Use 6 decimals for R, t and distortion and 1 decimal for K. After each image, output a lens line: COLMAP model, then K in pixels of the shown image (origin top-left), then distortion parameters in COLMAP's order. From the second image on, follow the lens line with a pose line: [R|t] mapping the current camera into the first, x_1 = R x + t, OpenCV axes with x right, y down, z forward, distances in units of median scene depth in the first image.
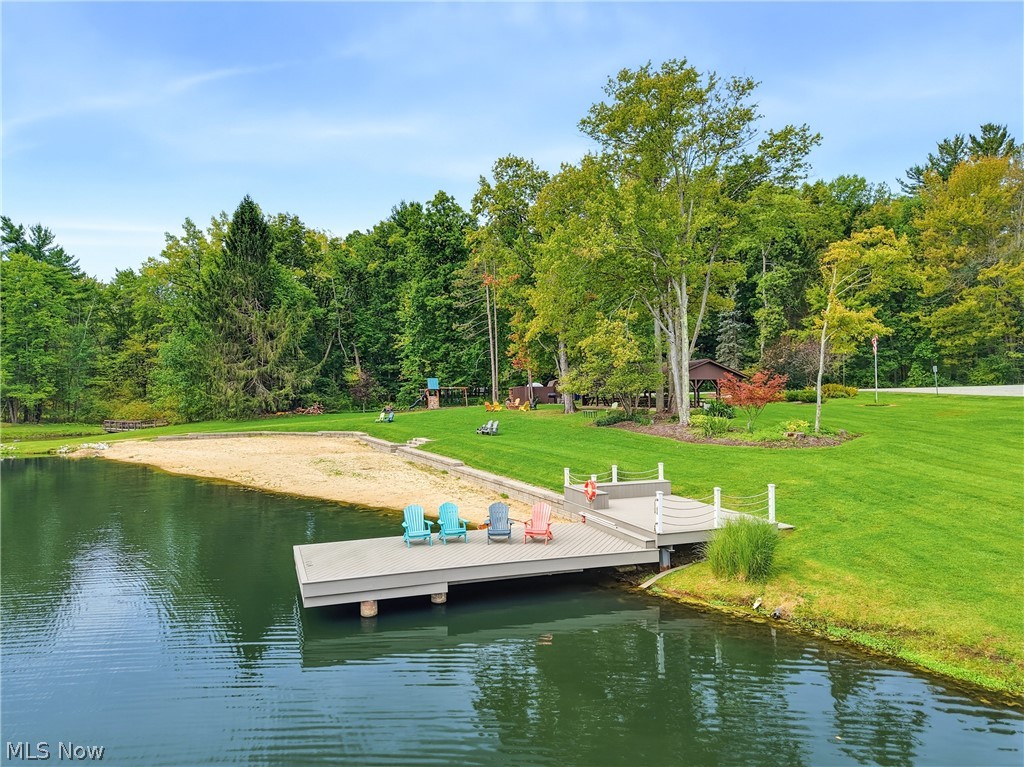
lens RADIAL K [[715.8, 0, 512.1], [0, 715.8, 384.7], [0, 0, 1]] dist [-0.003023, -0.001910]
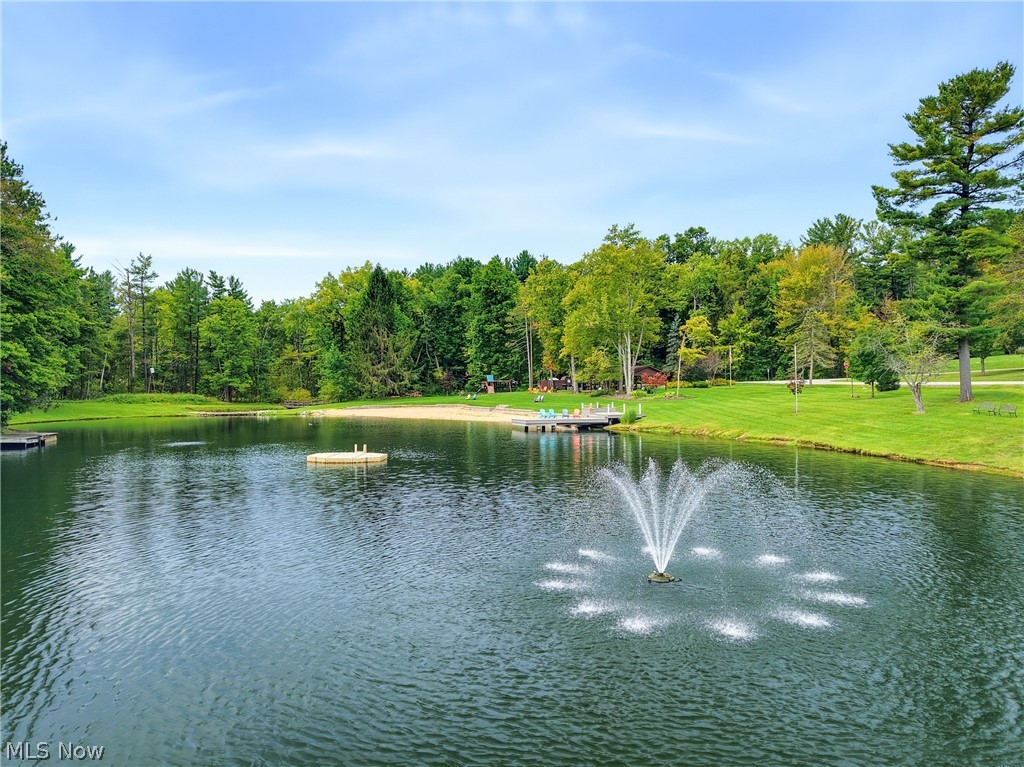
lens RADIAL K [[715.8, 0, 512.9], [0, 715.8, 382.9], [0, 0, 1]] dist [-0.003023, -0.001910]
pose [[0.999905, 0.001978, 0.013647, -0.082756], [-0.001993, 0.999997, 0.001092, 0.007028], [-0.013645, -0.001119, 0.999906, -0.649656]]
